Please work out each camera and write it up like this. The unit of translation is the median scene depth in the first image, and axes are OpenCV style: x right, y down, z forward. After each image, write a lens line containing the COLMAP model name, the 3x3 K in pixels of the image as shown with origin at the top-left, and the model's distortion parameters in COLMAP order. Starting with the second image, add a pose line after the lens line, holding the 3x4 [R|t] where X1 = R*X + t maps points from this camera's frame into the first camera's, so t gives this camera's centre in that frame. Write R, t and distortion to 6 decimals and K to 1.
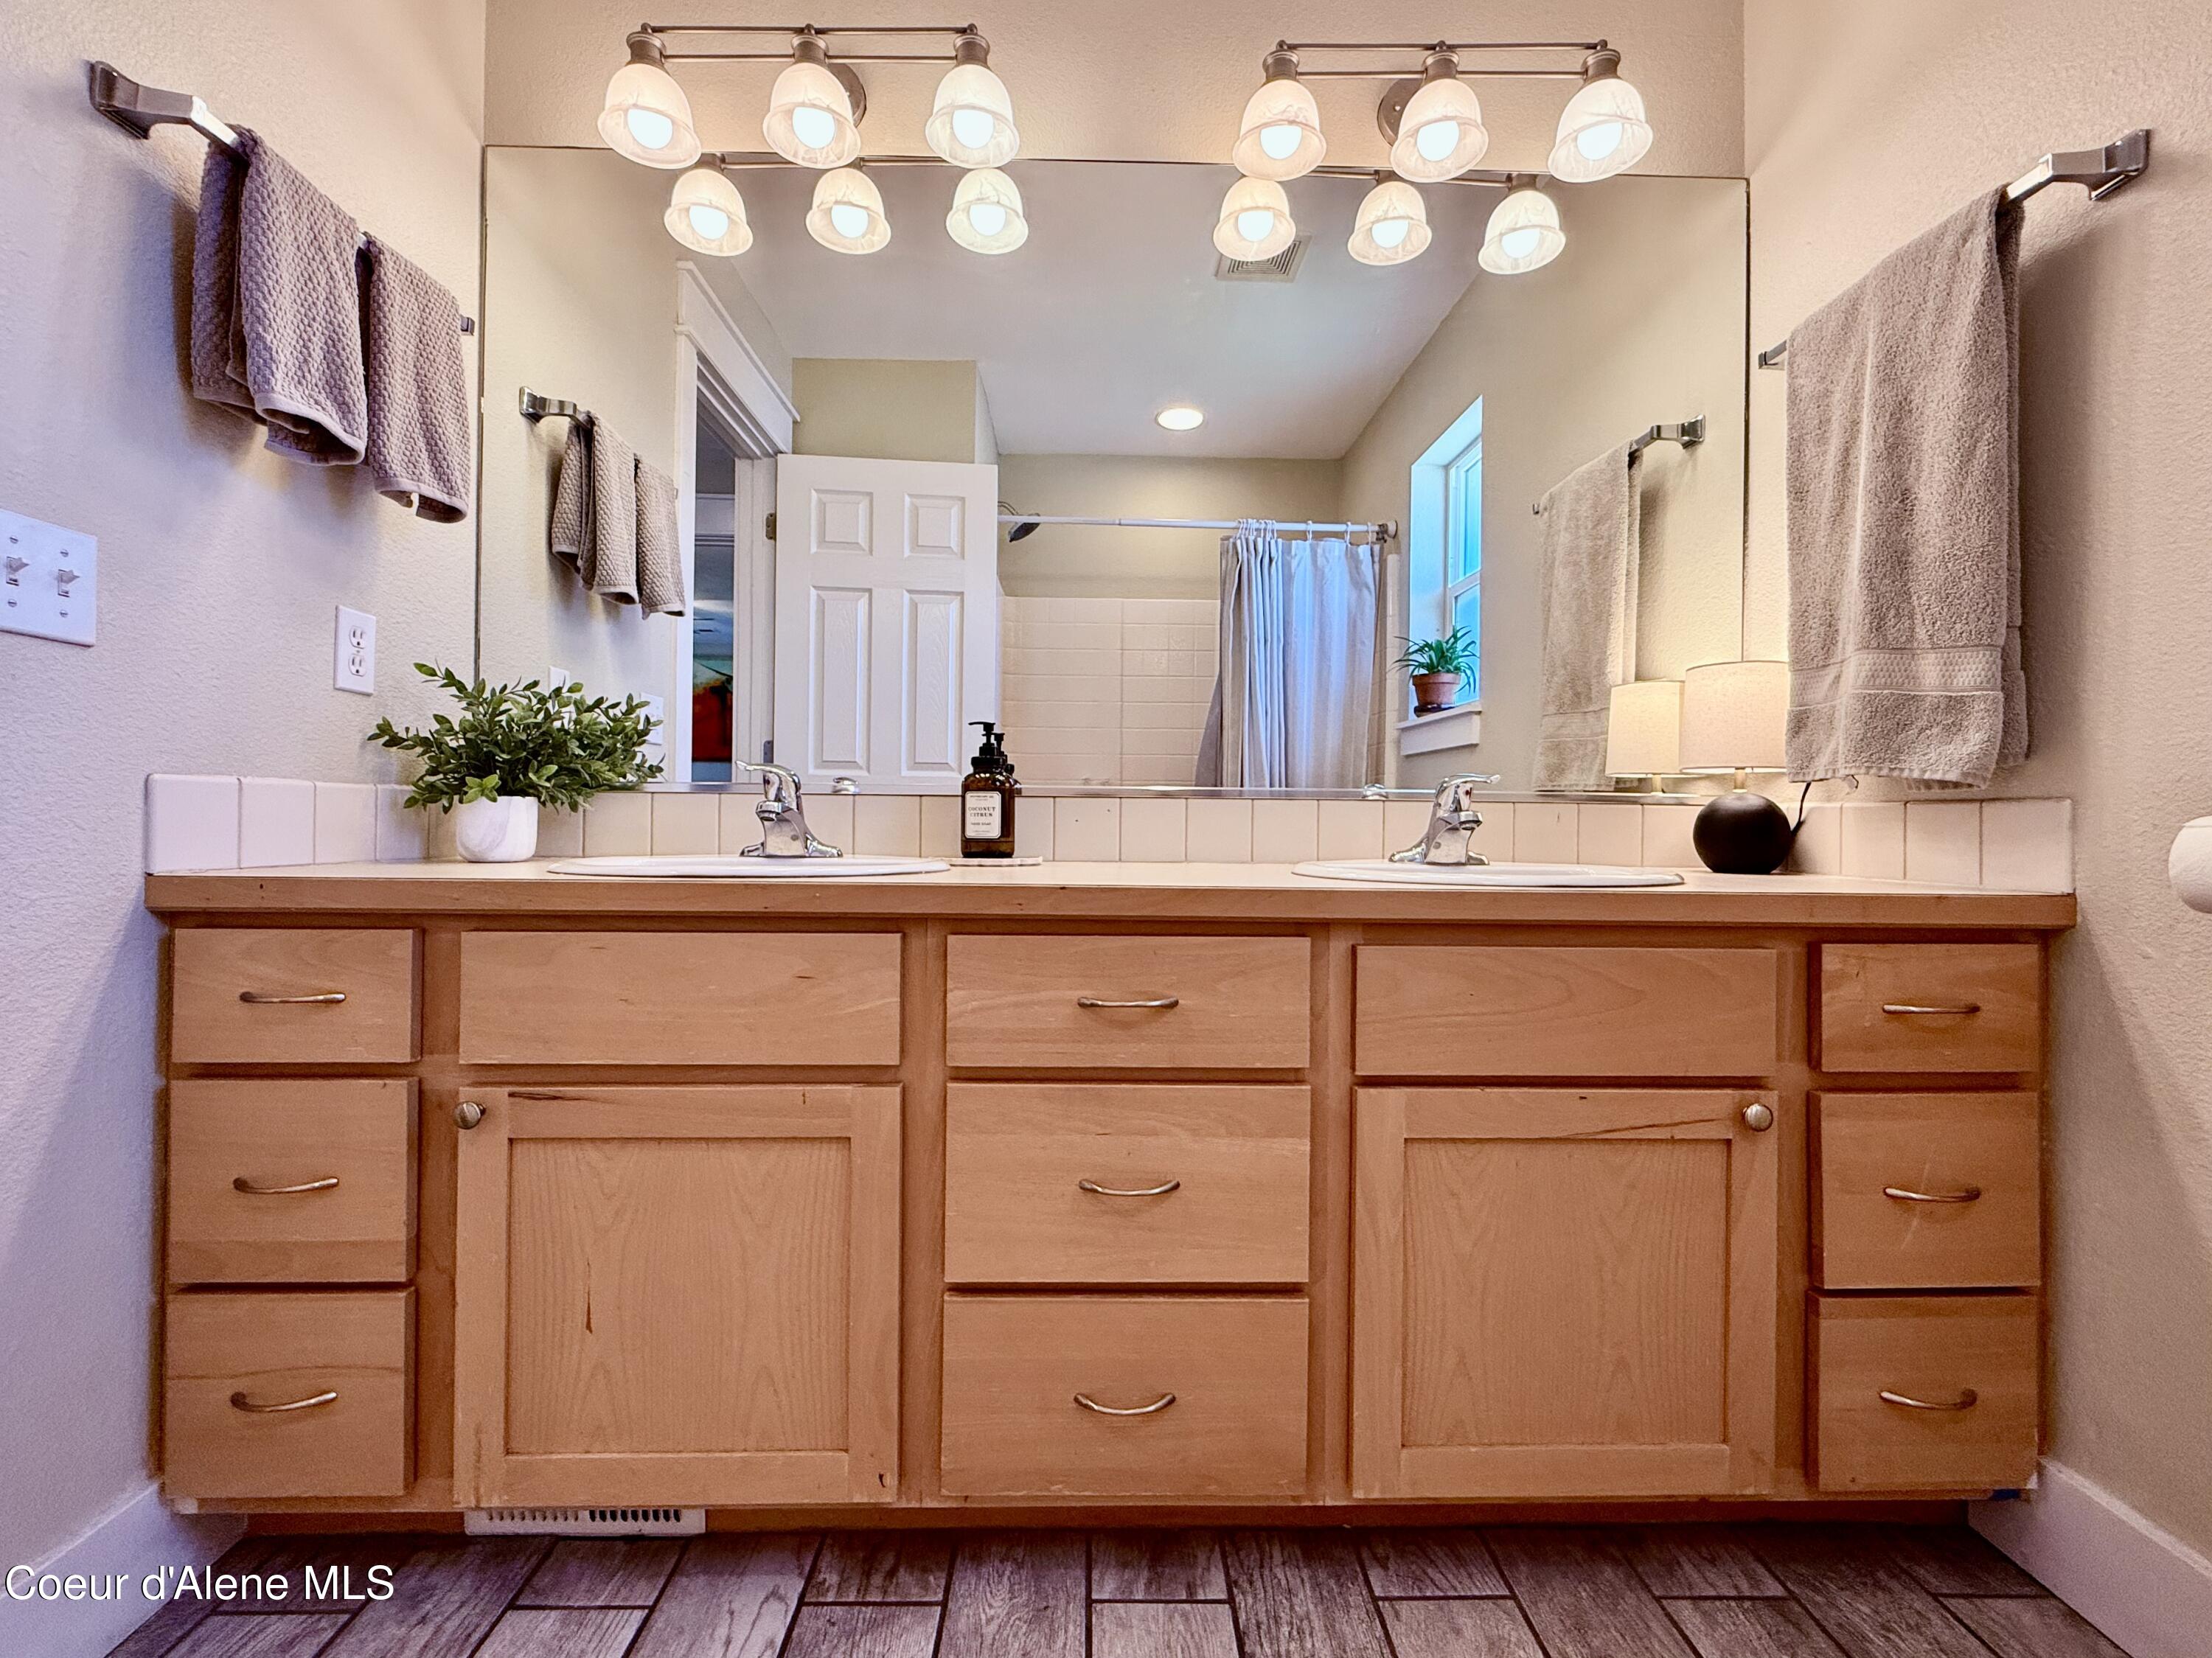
lens RADIAL K [[974.4, 0, 1101.5], [0, 974.4, 802.7], [0, 0, 1]] dist [0.000203, -0.000398]
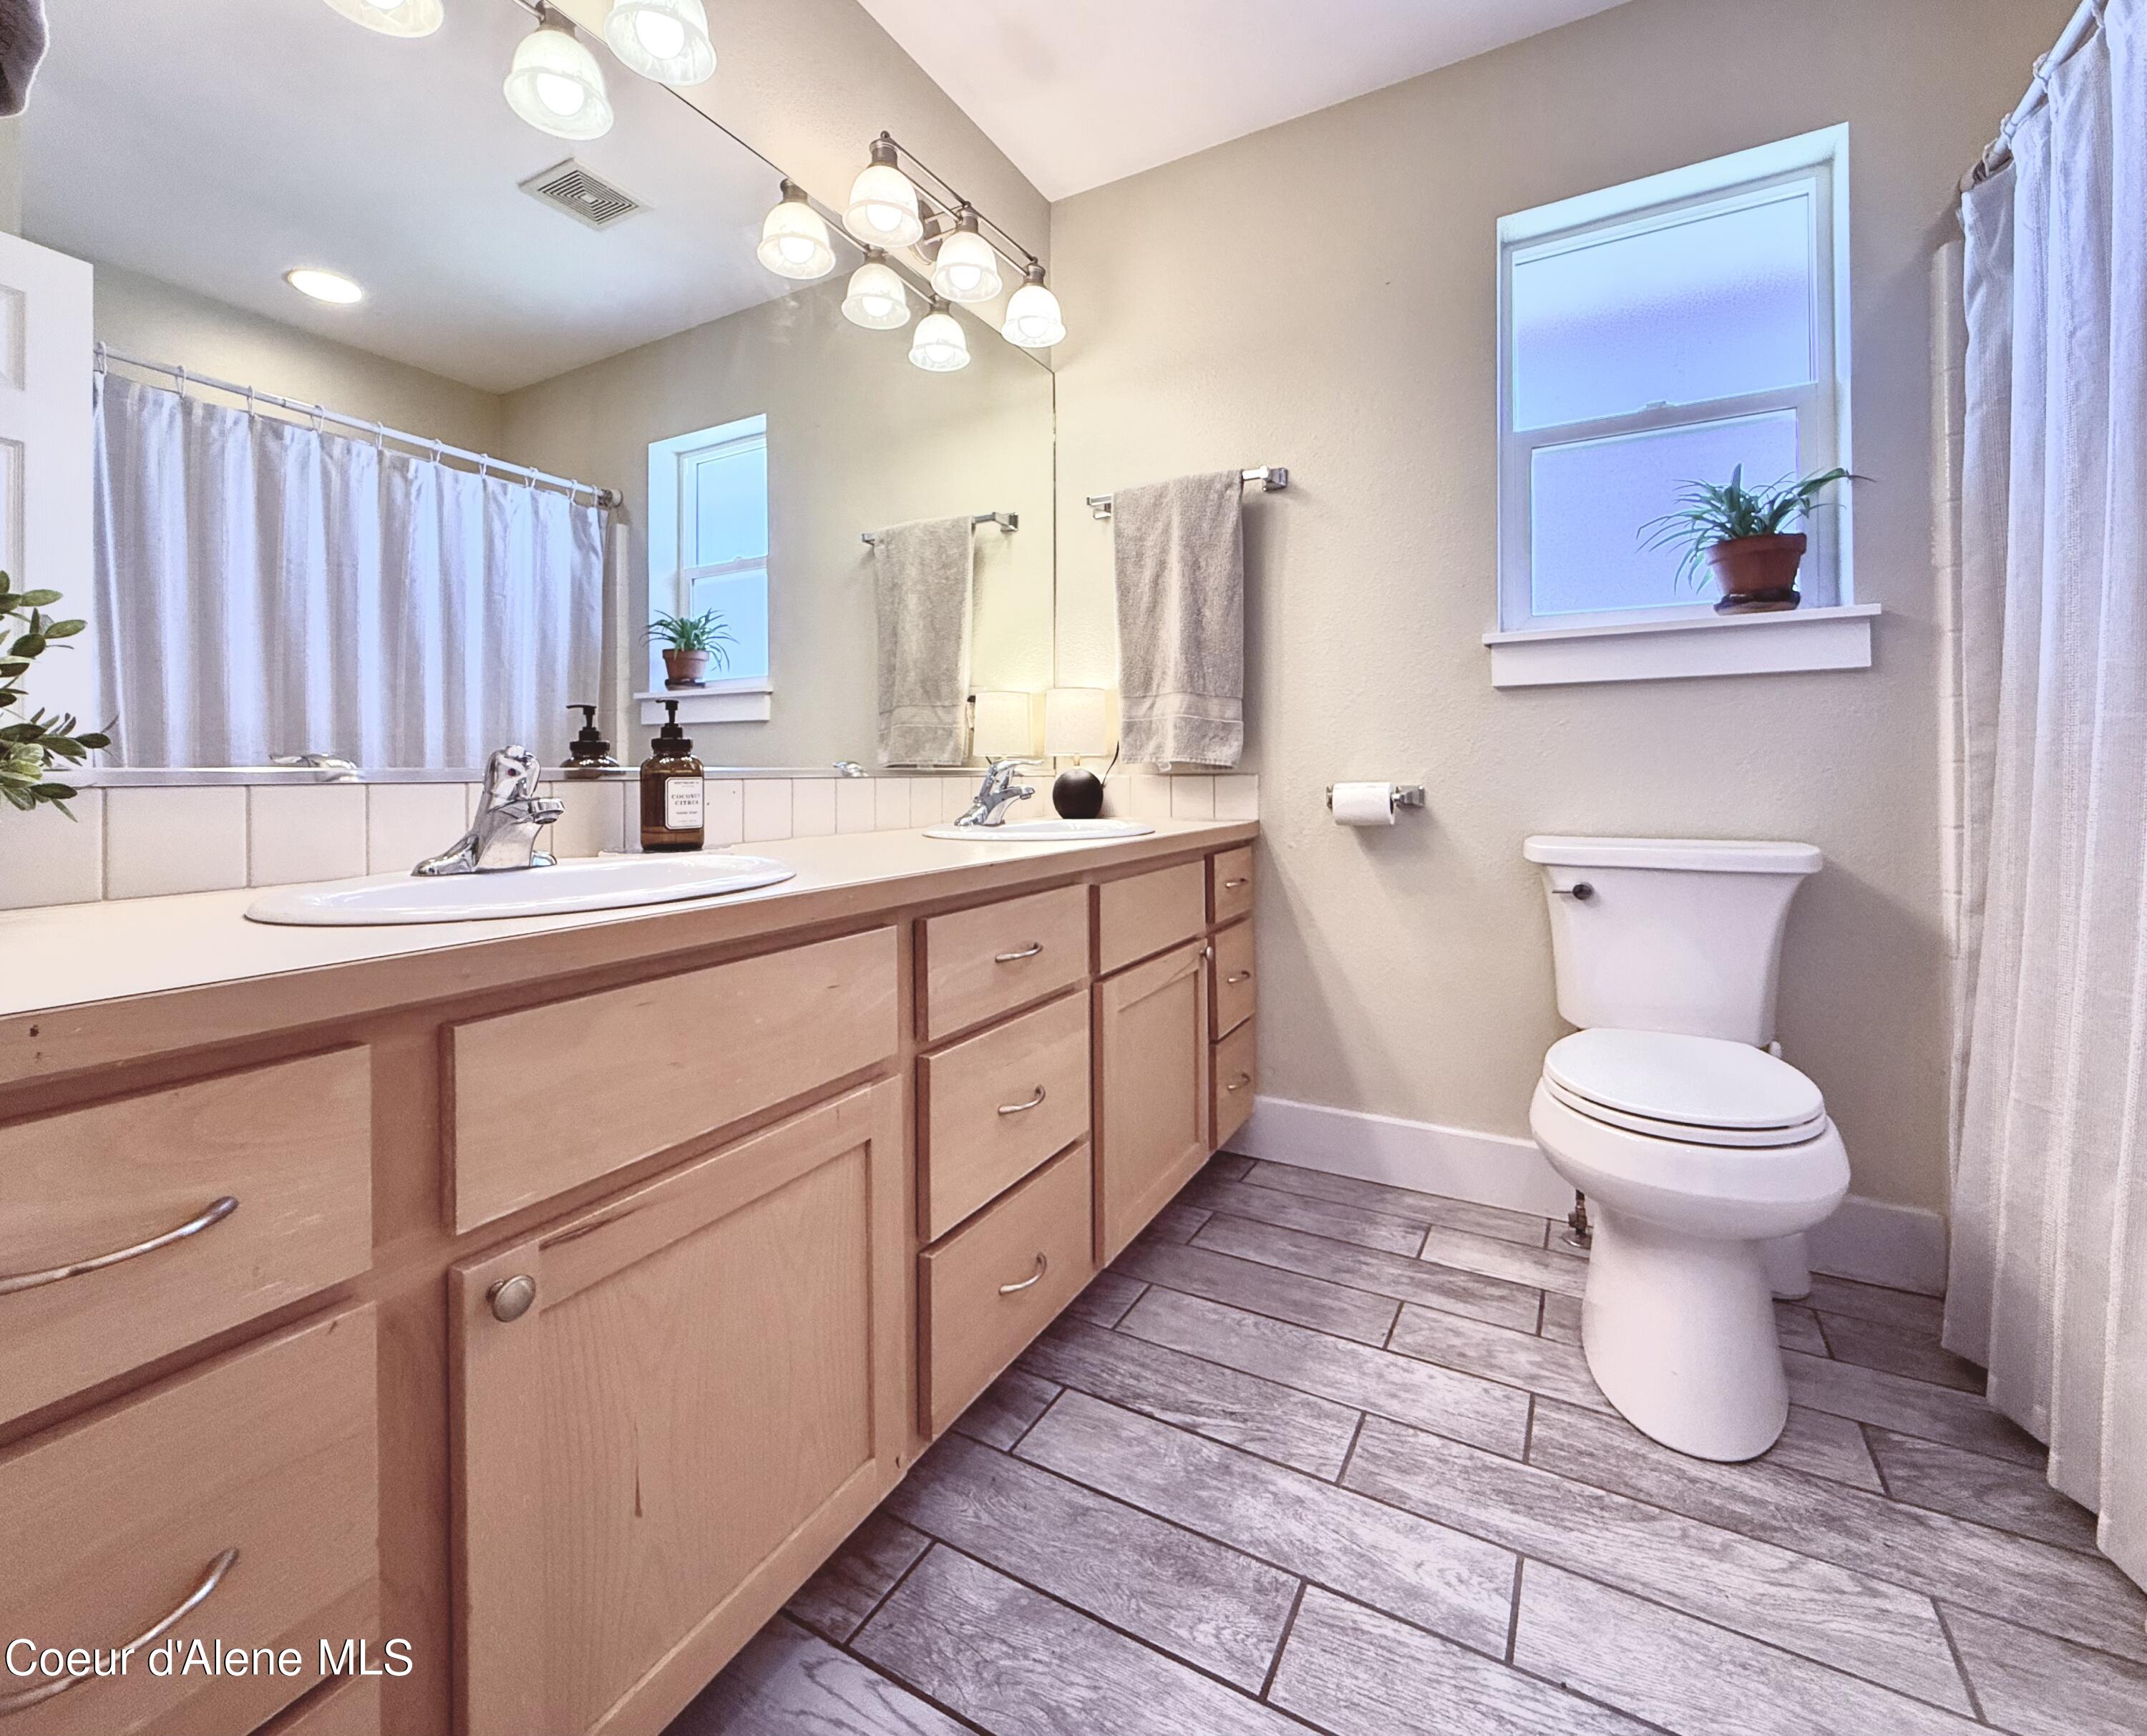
lens RADIAL K [[936.2, 0, 1067.8], [0, 936.2, 759.9], [0, 0, 1]] dist [-0.002333, 0.000094]
pose [[0.507209, -0.000718, 0.861823, -0.889362], [-0.001327, 0.999998, 0.001614, -0.037294], [-0.861822, -0.001962, 0.507207, 0.321520]]
